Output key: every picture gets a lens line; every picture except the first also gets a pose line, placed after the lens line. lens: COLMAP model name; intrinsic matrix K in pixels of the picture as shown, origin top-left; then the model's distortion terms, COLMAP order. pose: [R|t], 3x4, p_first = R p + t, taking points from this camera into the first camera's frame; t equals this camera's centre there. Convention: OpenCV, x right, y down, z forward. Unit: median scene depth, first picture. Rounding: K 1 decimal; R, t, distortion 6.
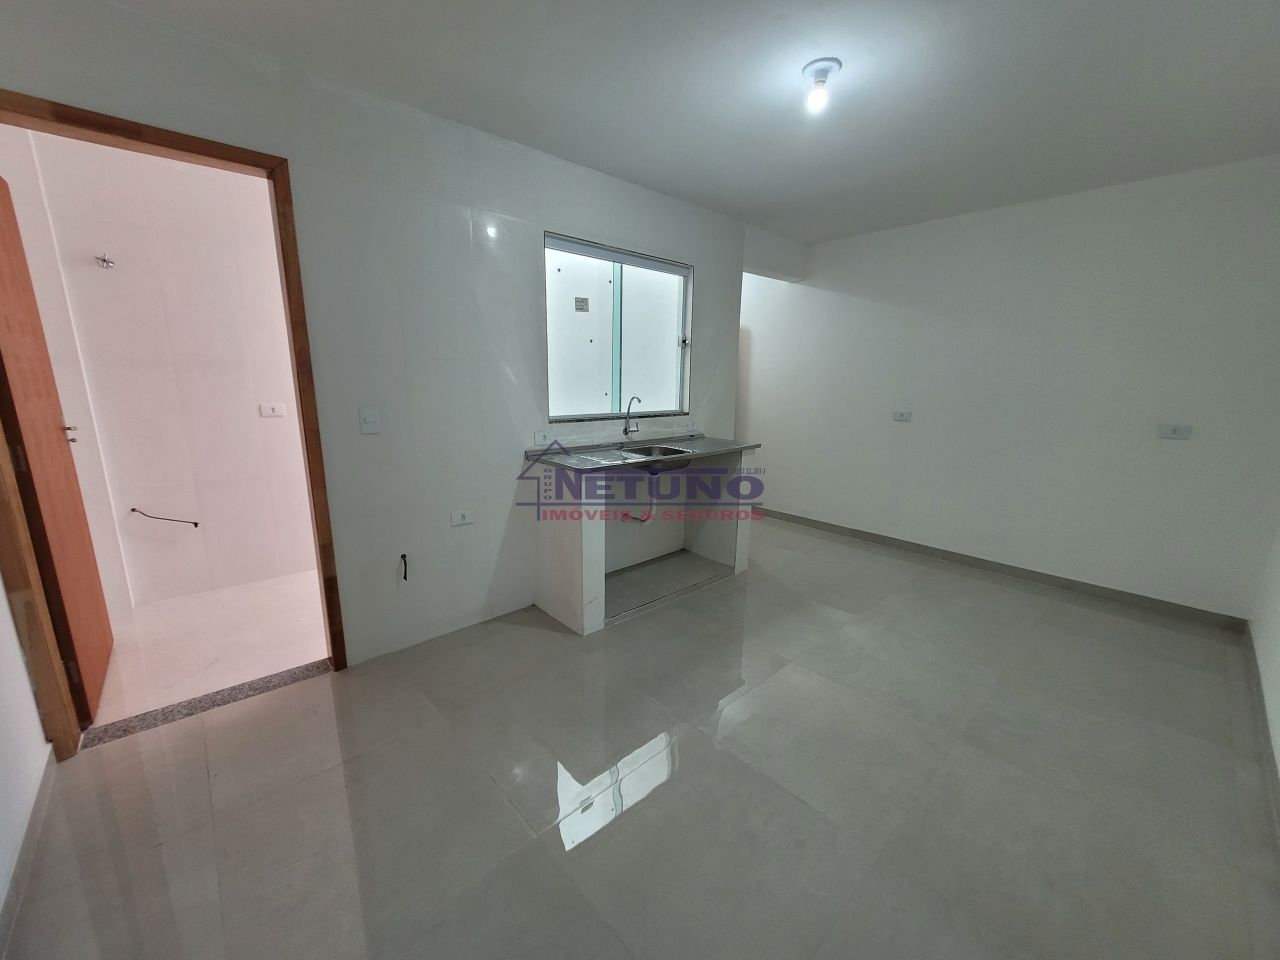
lens RADIAL K [[502.4, 0, 635.9], [0, 502.4, 484.8], [0, 0, 1]] dist [0.000217, -0.000143]
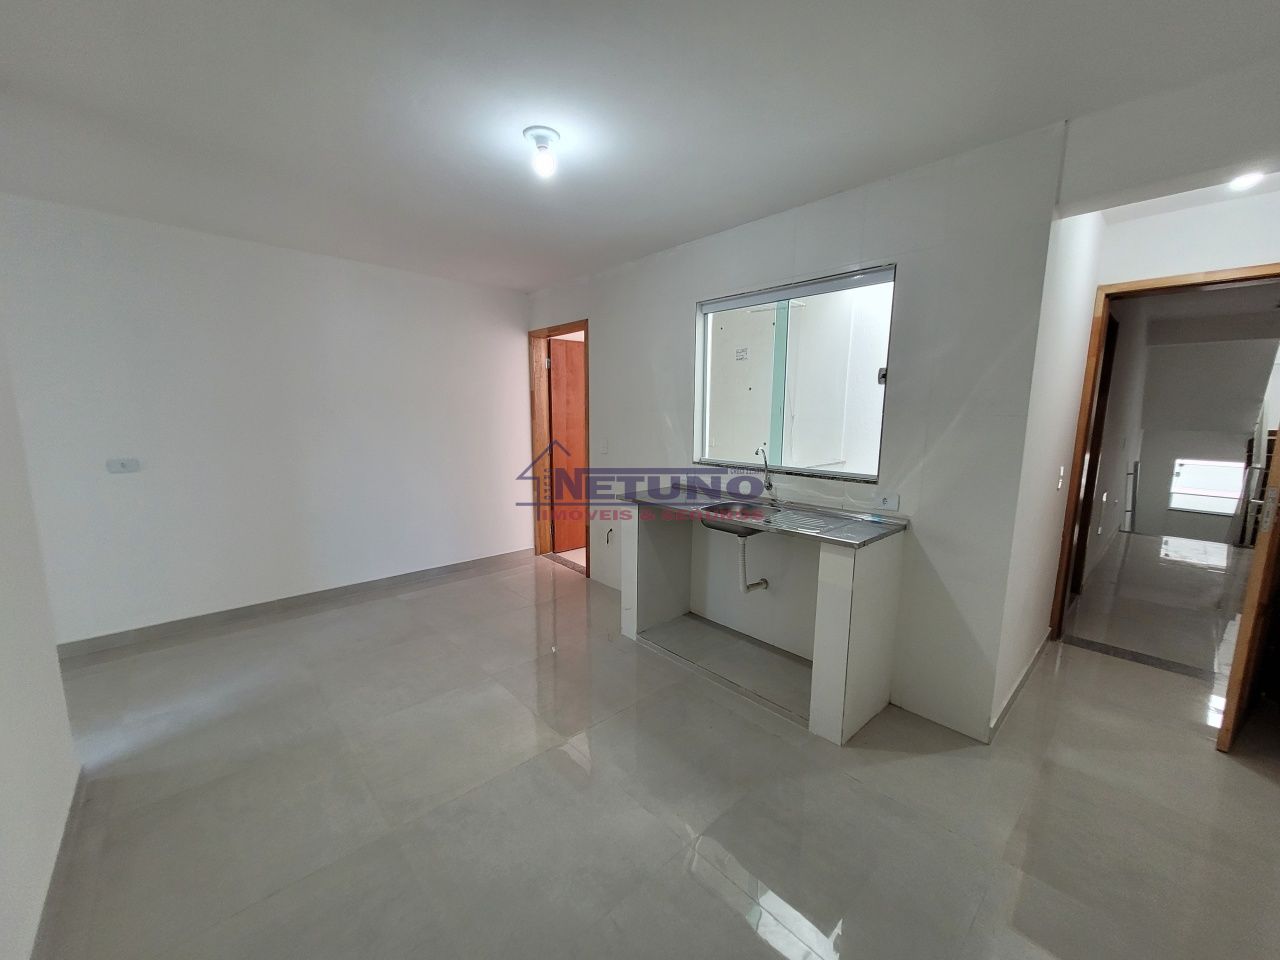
lens RADIAL K [[502.4, 0, 635.9], [0, 502.4, 484.8], [0, 0, 1]] dist [0.000217, -0.000143]
pose [[0.004006, 0.135539, -0.990764, 1.013000], [-0.221634, 0.966251, 0.131289, -0.205930], [0.975122, 0.219061, 0.033911, 0.884073]]
